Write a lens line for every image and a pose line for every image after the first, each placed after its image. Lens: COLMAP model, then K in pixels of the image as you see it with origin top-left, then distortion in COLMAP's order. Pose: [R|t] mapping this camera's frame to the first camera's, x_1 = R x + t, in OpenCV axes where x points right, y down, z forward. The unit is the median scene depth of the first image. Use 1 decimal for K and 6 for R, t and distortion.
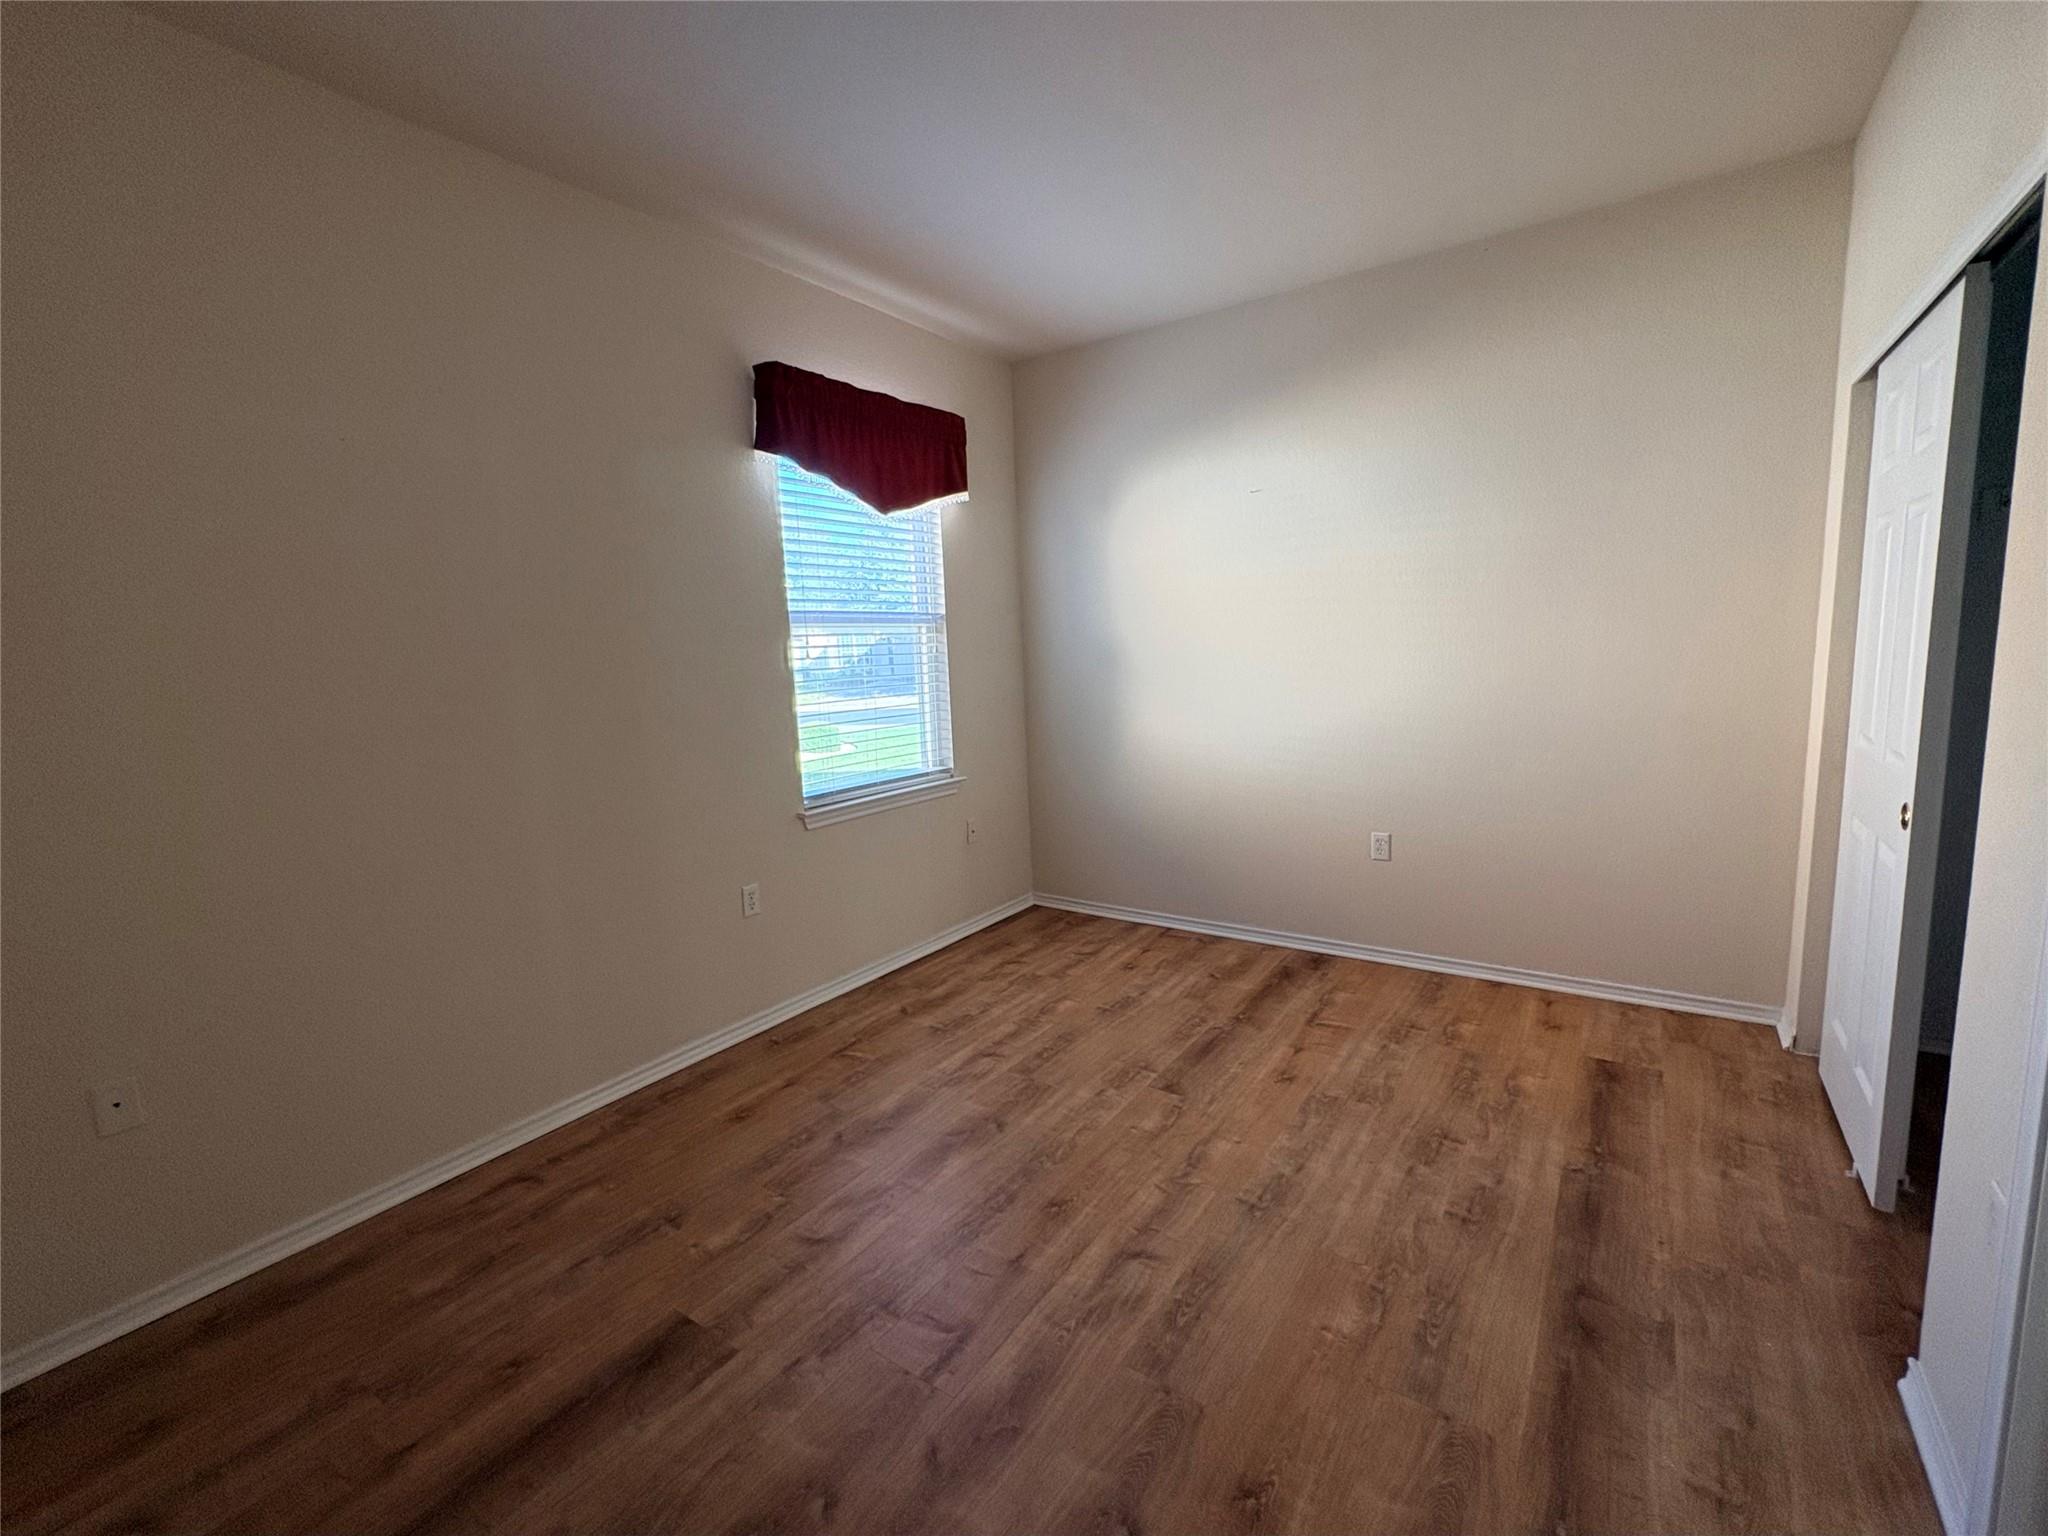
lens RADIAL K [[811.0, 0, 1004.9], [0, 811.0, 770.9], [0, 0, 1]] dist [-0.002318, 0.000347]
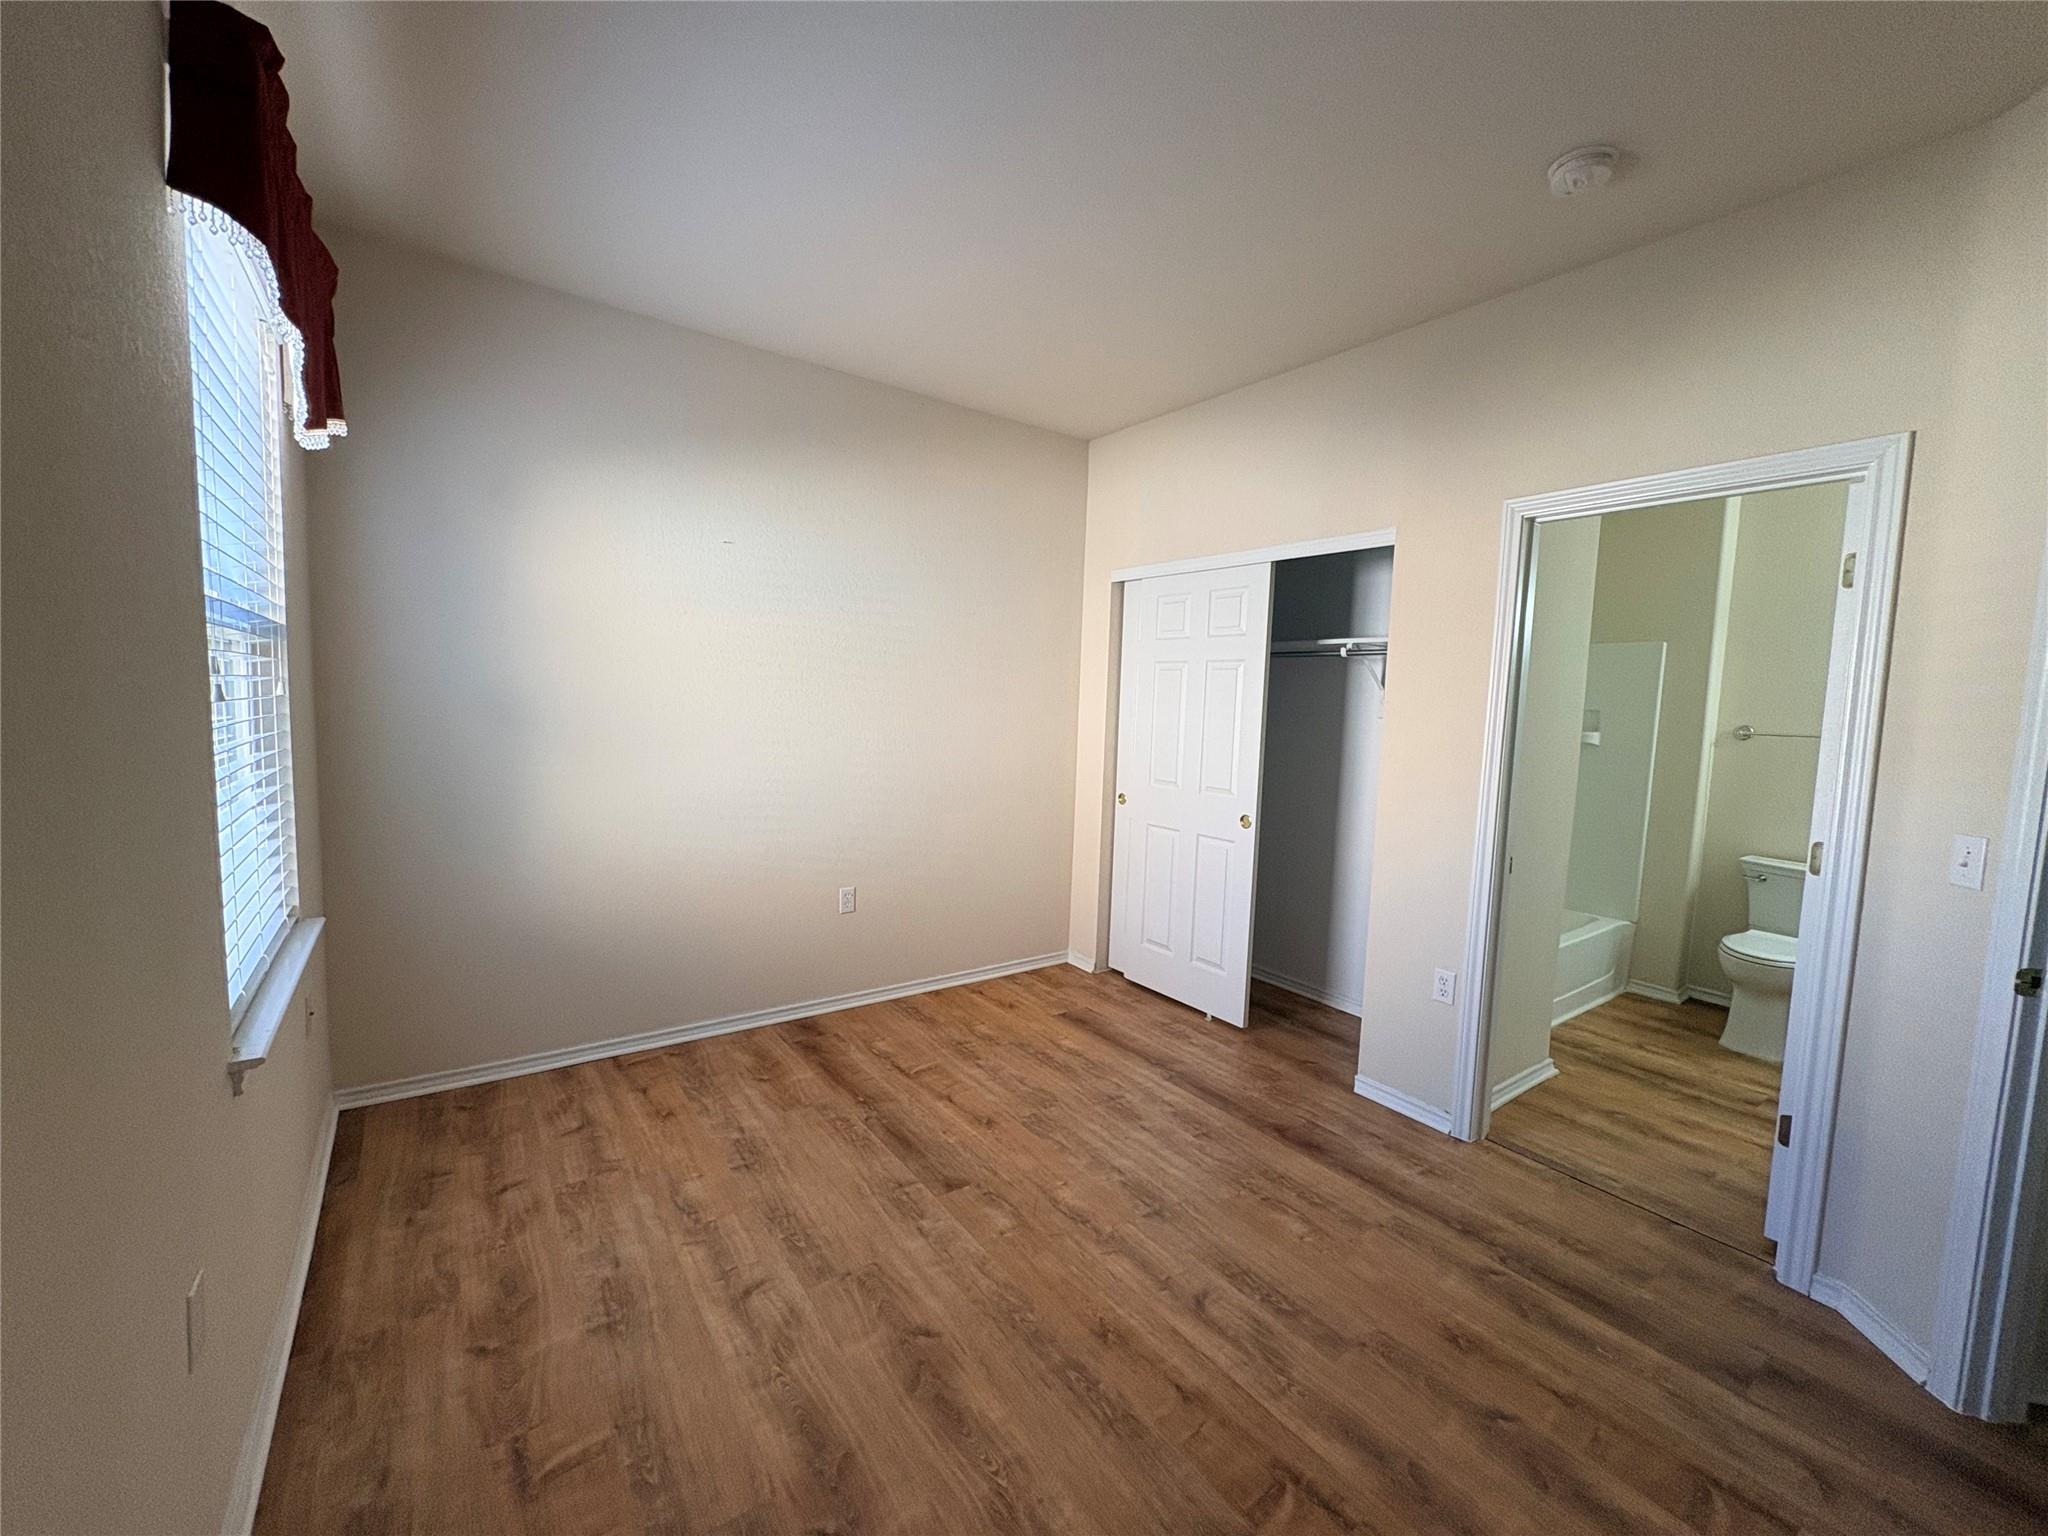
lens RADIAL K [[811.0, 0, 1006.5], [0, 811.0, 760.4], [0, 0, 1]] dist [-0.002318, 0.000347]
pose [[0.353461, -0.017840, 0.935279, -0.550493], [0.089762, 0.995851, -0.014928, -0.063003], [-0.931133, 0.089229, 0.353596, 0.499518]]
